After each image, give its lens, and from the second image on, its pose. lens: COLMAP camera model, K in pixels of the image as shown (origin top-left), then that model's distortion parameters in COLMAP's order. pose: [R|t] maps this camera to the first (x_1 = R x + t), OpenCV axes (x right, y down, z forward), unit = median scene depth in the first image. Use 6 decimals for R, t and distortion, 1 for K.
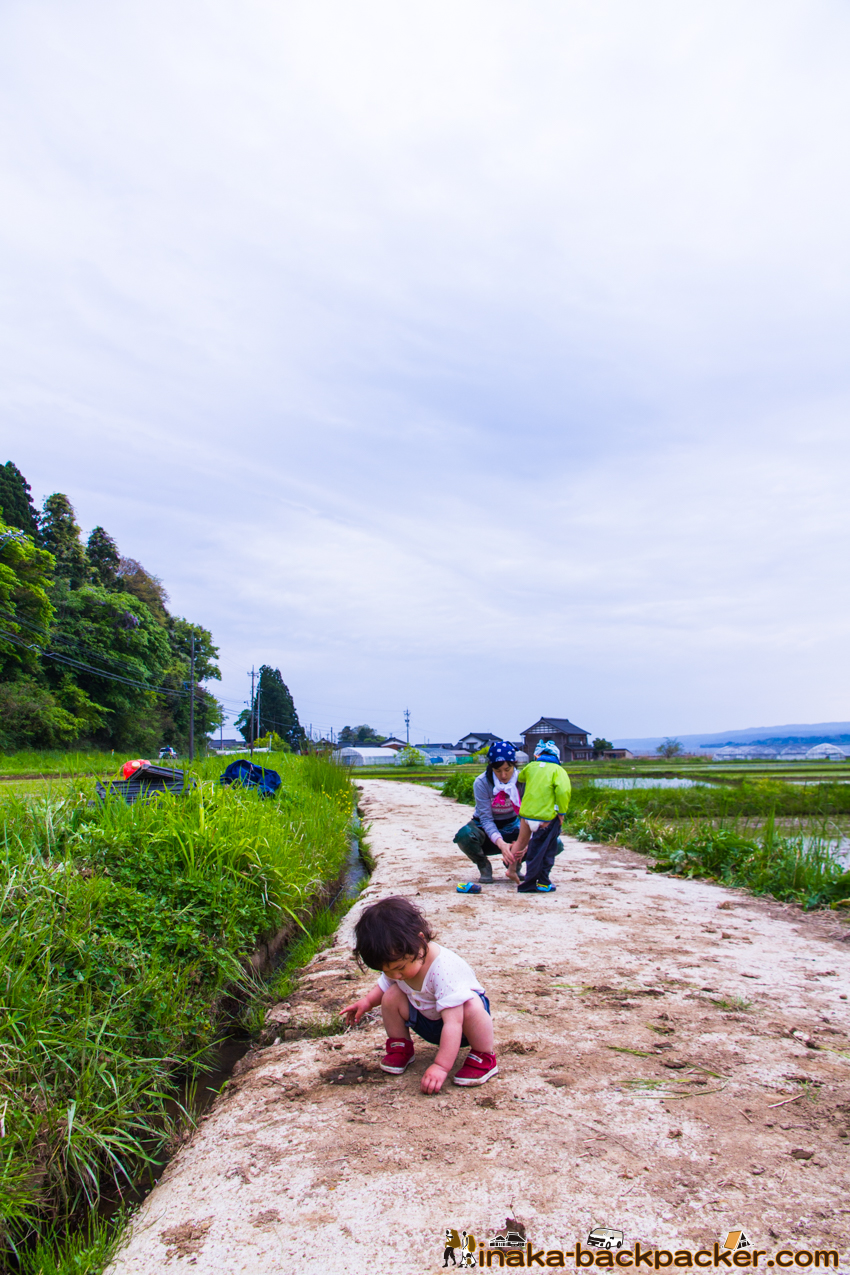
lens RADIAL K [[855.3, 0, 423.8], [0, 855.3, 644.3], [0, 0, 1]] dist [-0.021496, -0.002648]
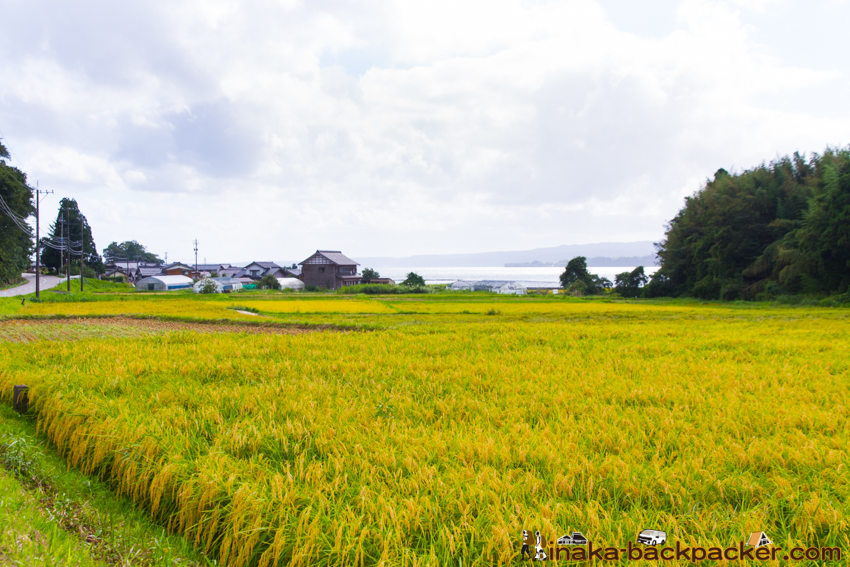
lens RADIAL K [[1007.2, 0, 426.8], [0, 1007.2, 287.4], [0, 0, 1]] dist [0.109094, 0.000000]
pose [[0.972115, 0.012618, 0.234167, -0.039163], [-0.046403, 0.989158, 0.139334, -0.064570], [-0.229870, -0.146315, 0.962160, -0.371540]]
